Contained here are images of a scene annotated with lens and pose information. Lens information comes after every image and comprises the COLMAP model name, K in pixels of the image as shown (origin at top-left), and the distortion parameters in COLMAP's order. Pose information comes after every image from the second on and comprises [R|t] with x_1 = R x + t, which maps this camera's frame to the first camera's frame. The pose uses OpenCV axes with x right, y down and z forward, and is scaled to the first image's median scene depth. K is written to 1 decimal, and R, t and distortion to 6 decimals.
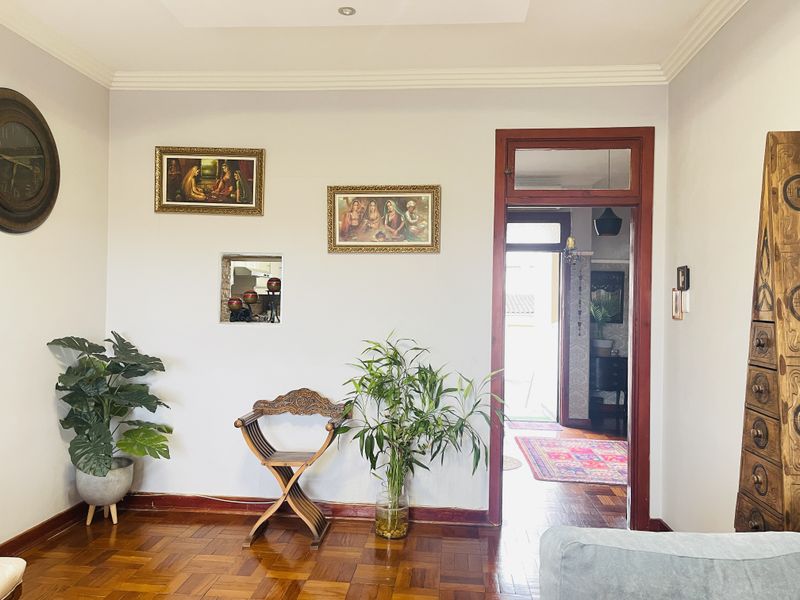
lens RADIAL K [[606.2, 0, 396.3], [0, 606.2, 296.2], [0, 0, 1]] dist [0.070031, -0.089135]
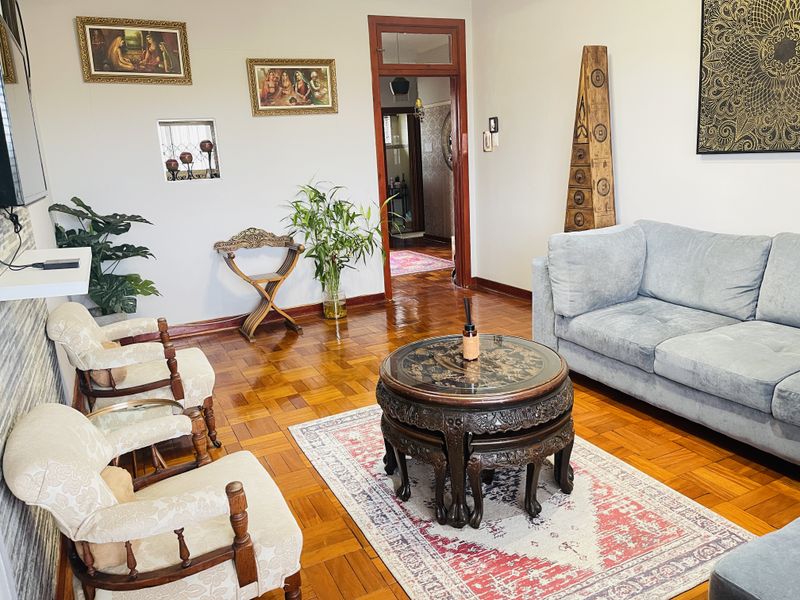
lens RADIAL K [[606.2, 0, 404.2], [0, 606.2, 301.8], [0, 0, 1]] dist [0.070031, -0.089135]
pose [[0.842506, -0.190799, 0.503765, -0.556584], [0.065258, 0.964435, 0.256138, -0.006322], [-0.534719, -0.182924, 0.824994, -0.259008]]
